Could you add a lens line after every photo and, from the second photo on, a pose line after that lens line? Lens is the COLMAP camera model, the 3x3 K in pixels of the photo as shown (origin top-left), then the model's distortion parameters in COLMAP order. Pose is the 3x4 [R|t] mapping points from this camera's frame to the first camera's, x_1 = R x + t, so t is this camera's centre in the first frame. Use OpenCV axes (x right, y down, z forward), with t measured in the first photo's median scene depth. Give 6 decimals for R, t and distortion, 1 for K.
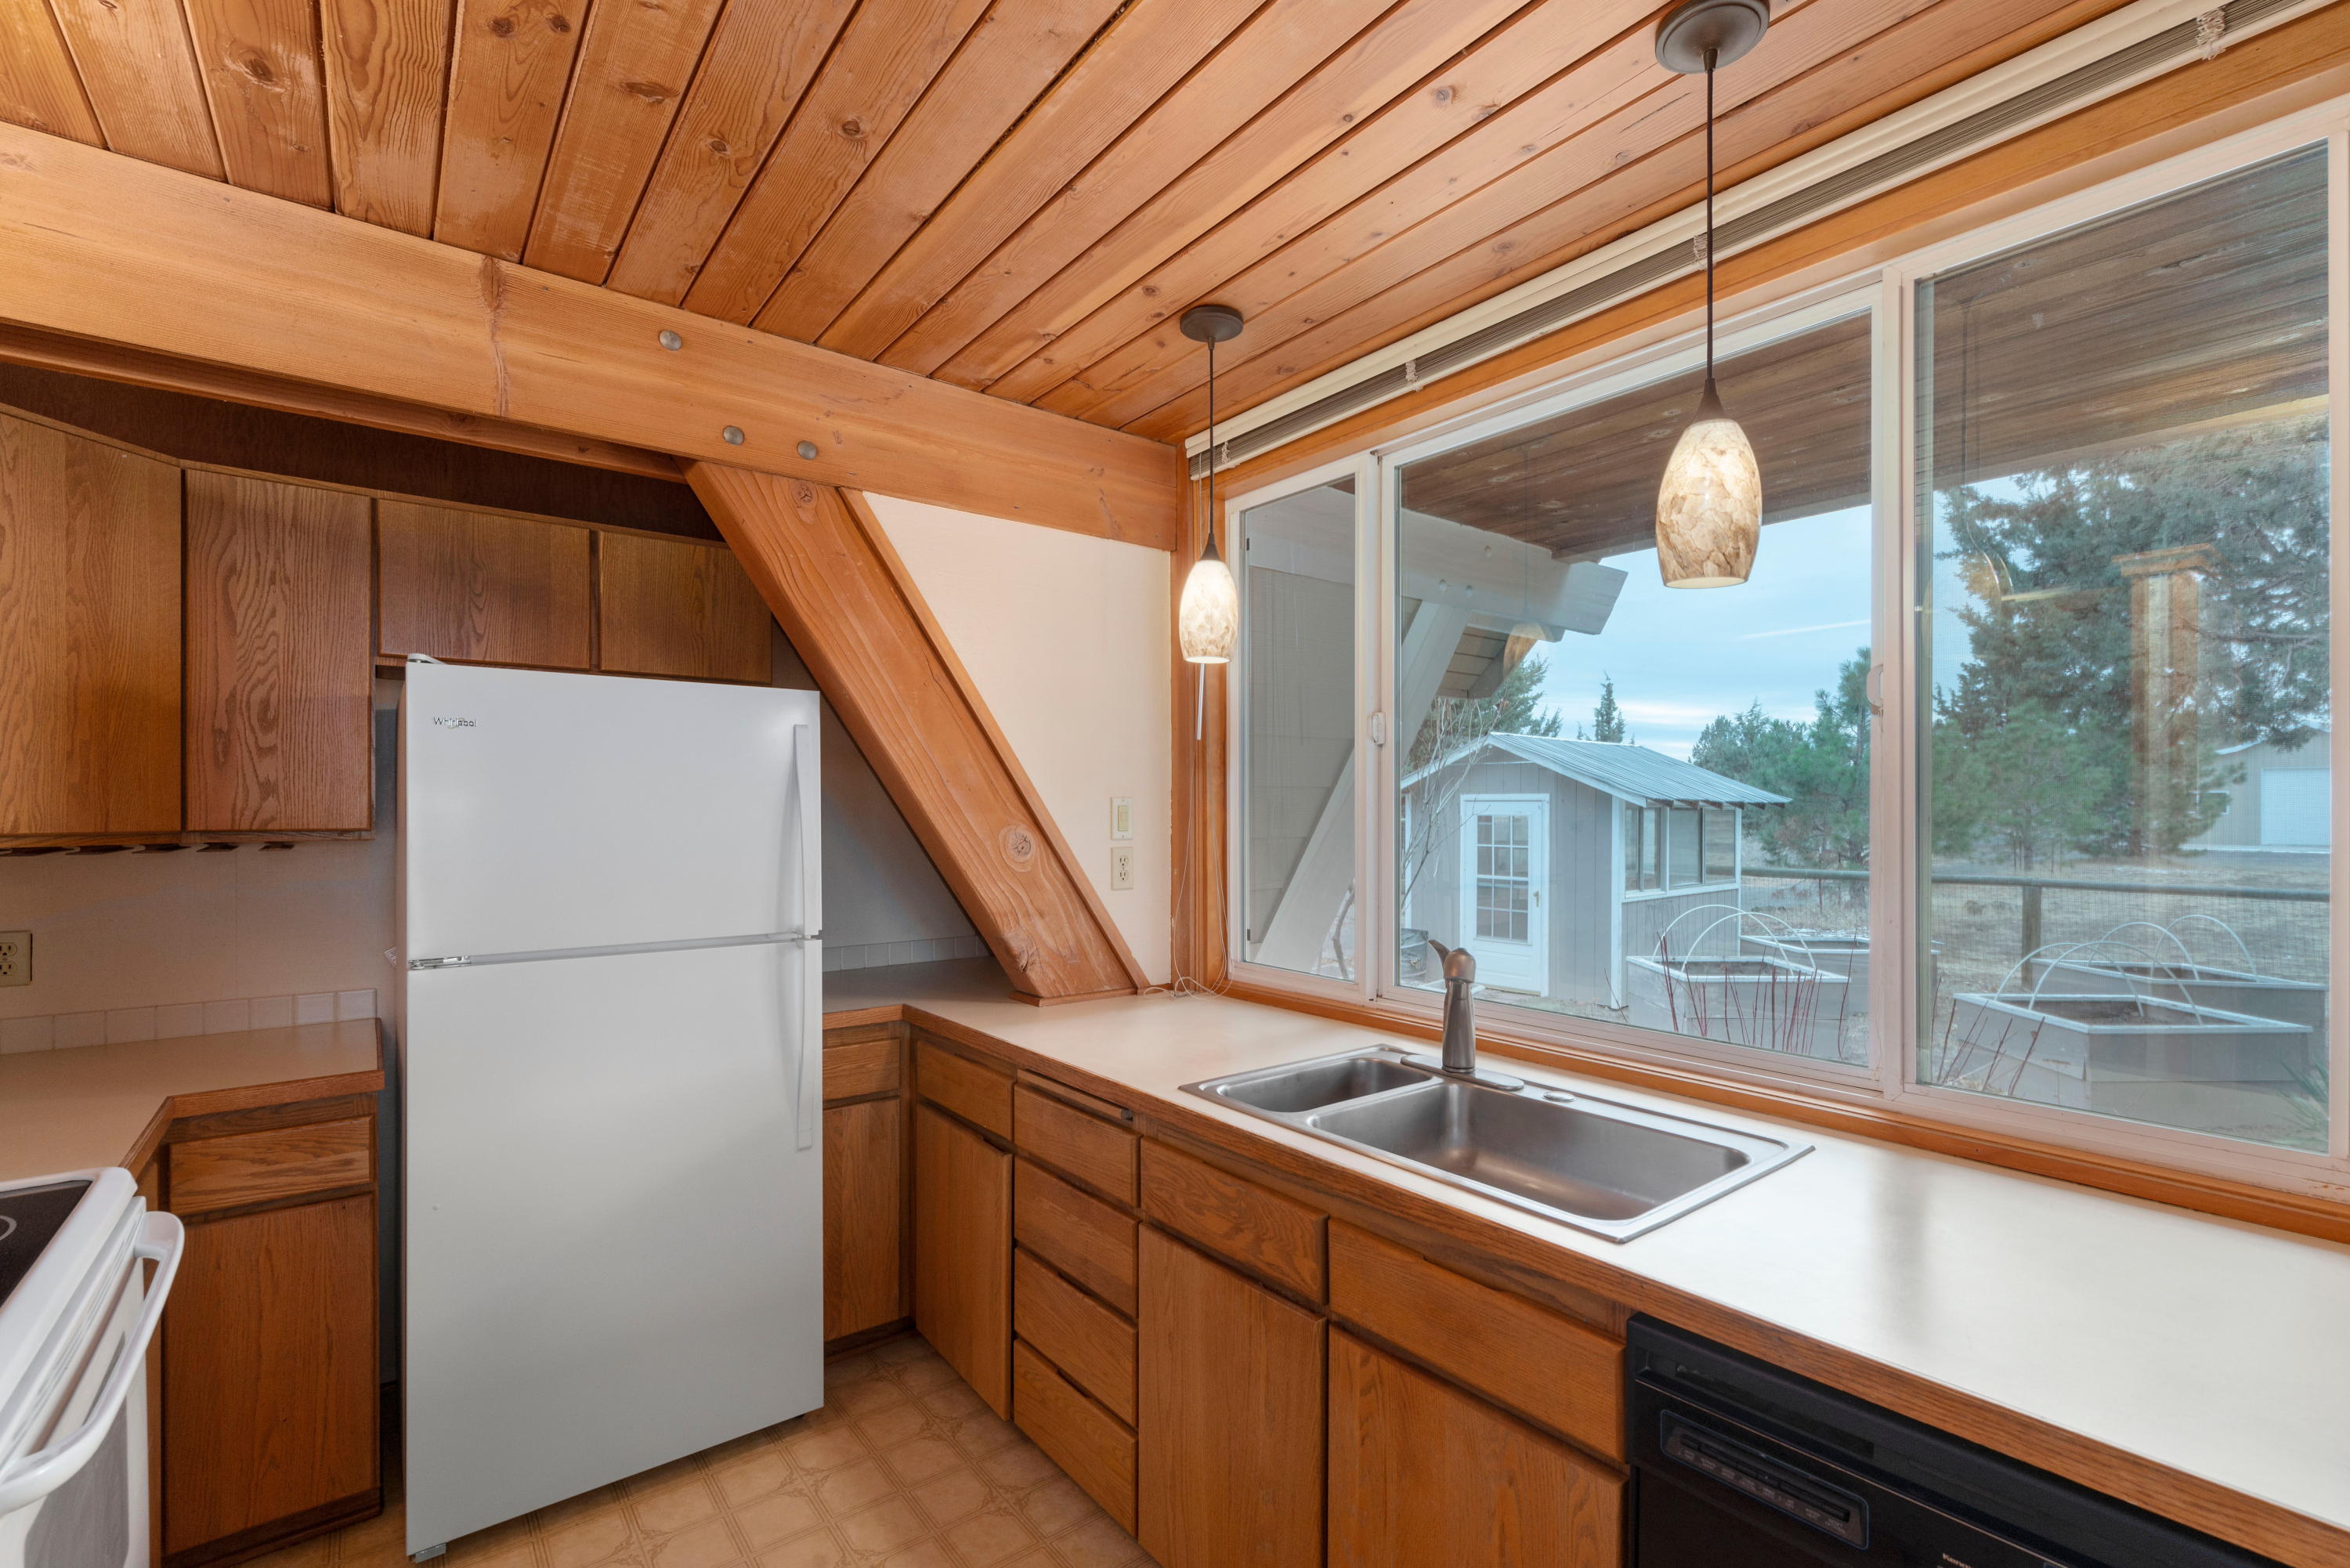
lens RADIAL K [[1033.2, 0, 1187.2], [0, 1033.2, 803.7], [0, 0, 1]] dist [-0.001966, 0.000380]
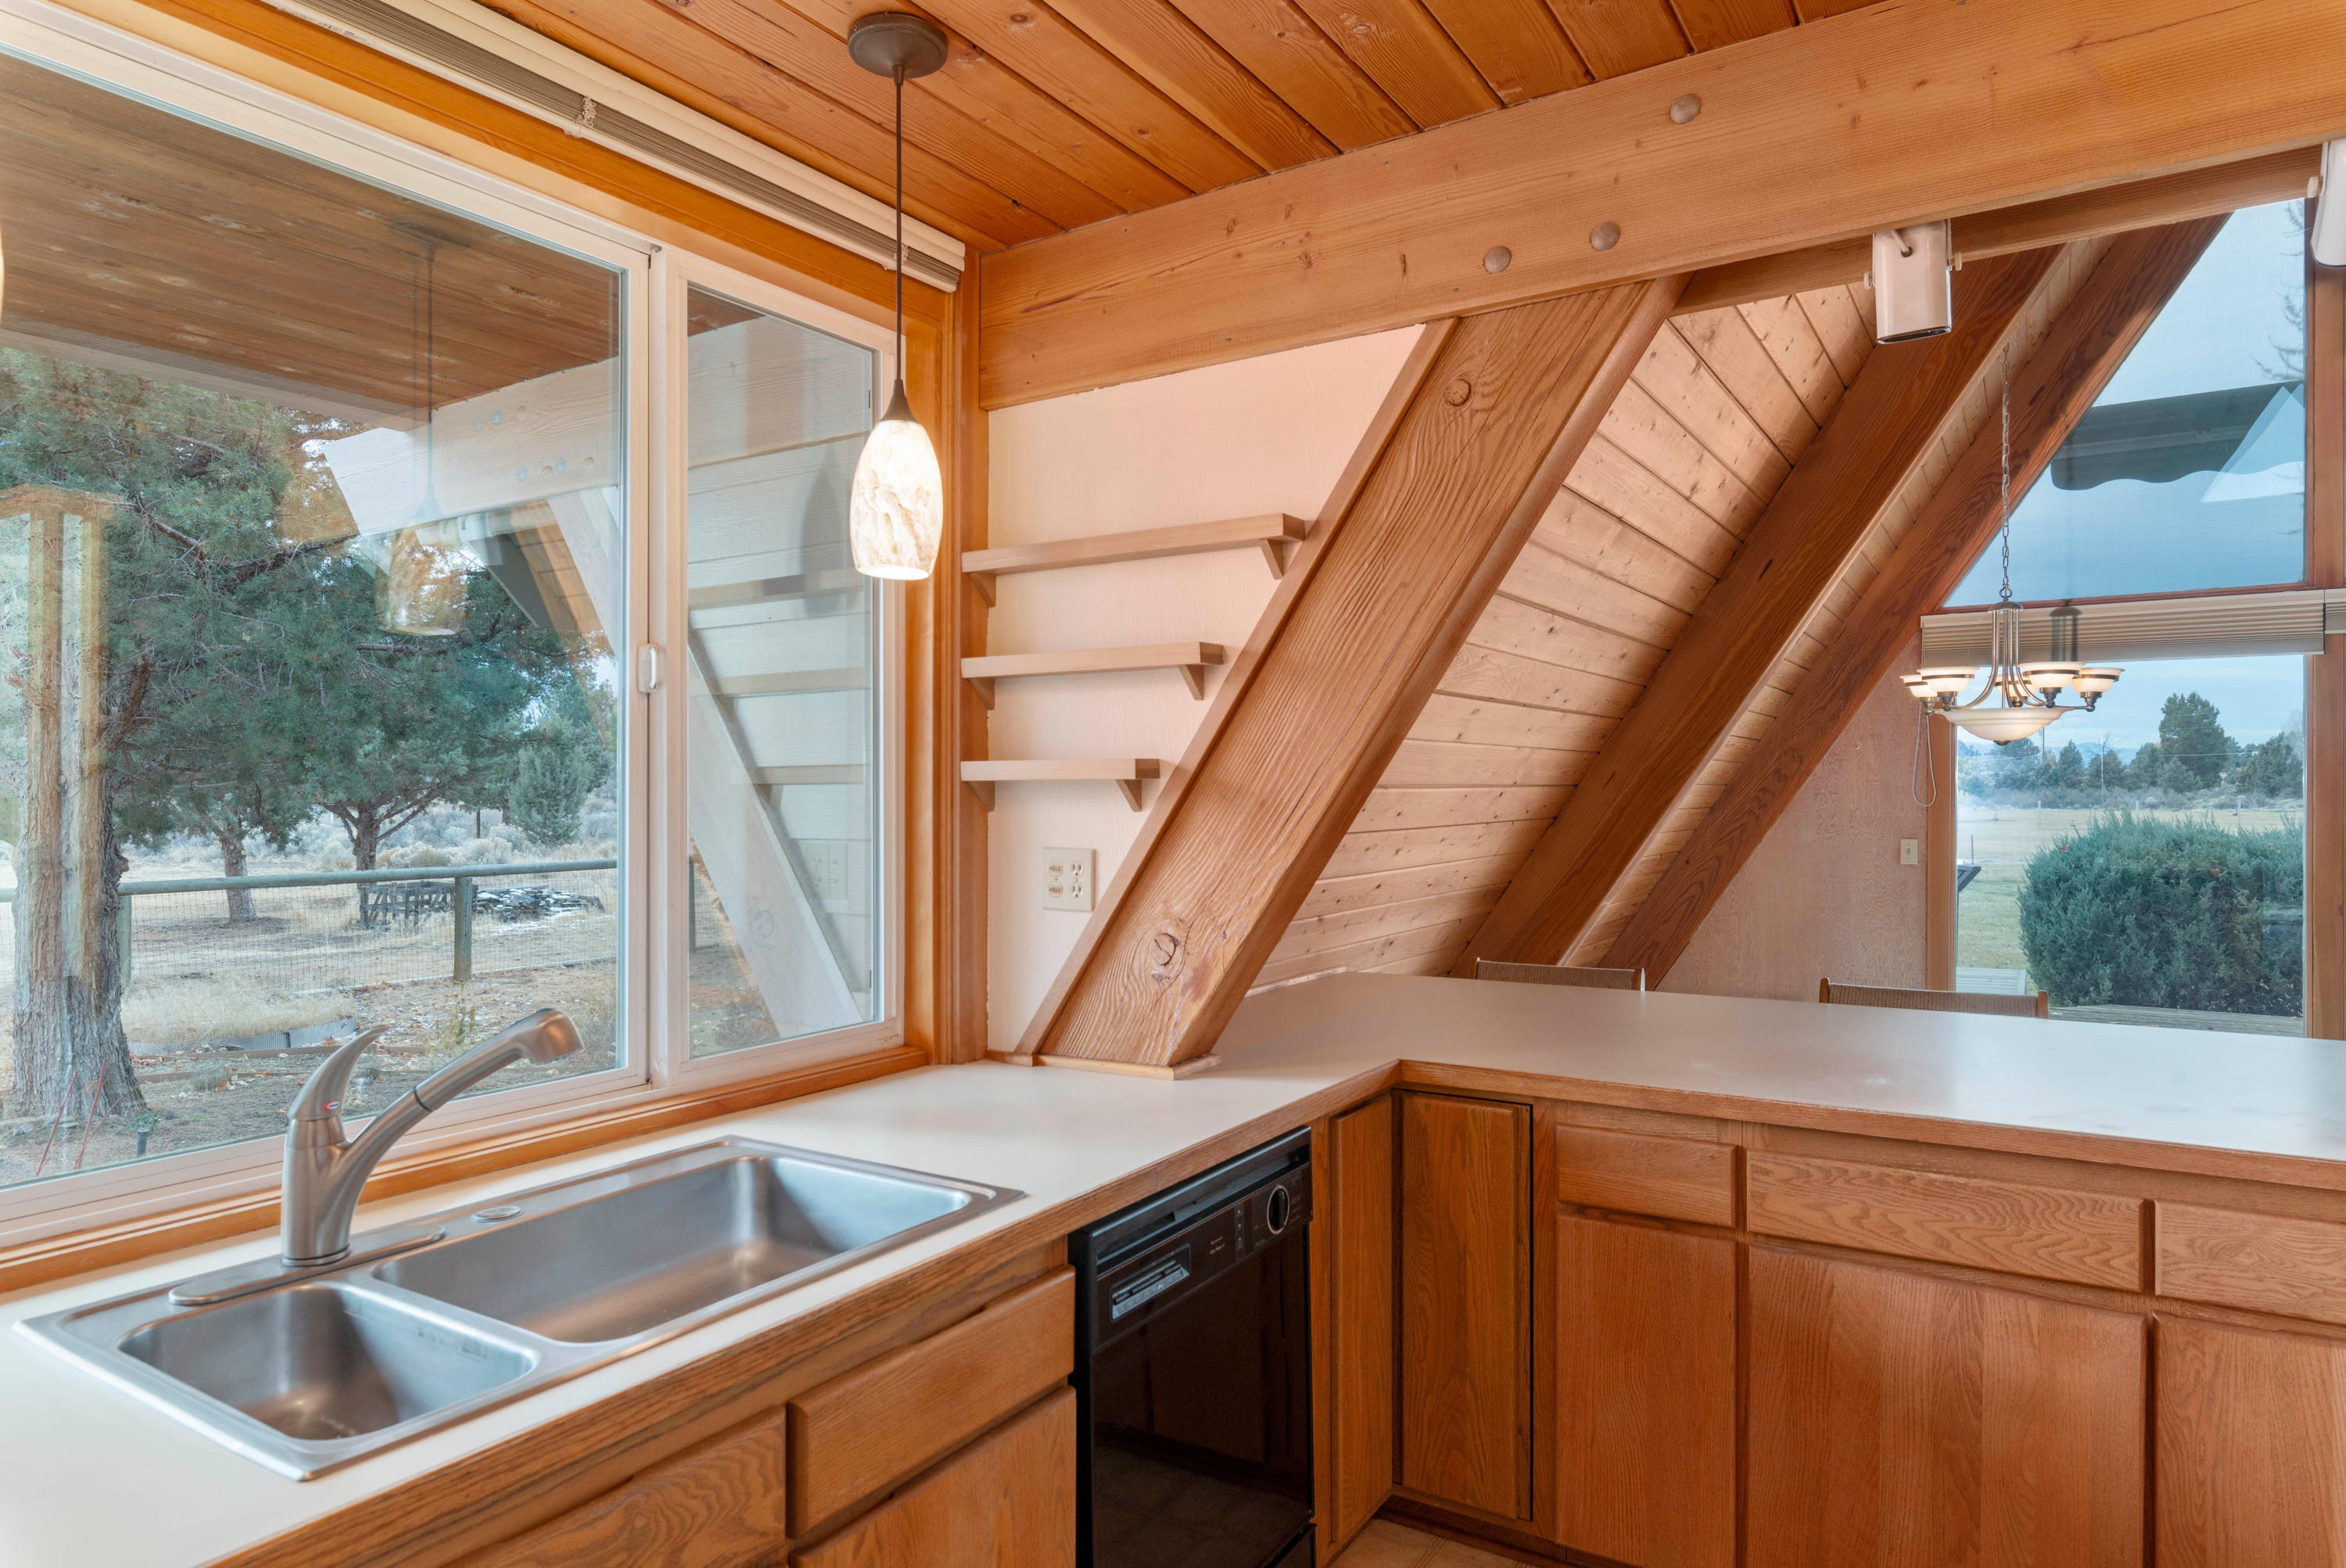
lens RADIAL K [[1355.1, 0, 1189.8], [0, 1355.1, 784.8], [0, 0, 1]] dist [0.006686, 0.000407]
pose [[-0.329665, 0.001219, 0.944097, -0.835343], [-0.004848, 0.999984, -0.002984, -0.003967], [-0.944085, -0.005560, -0.329654, 1.105786]]
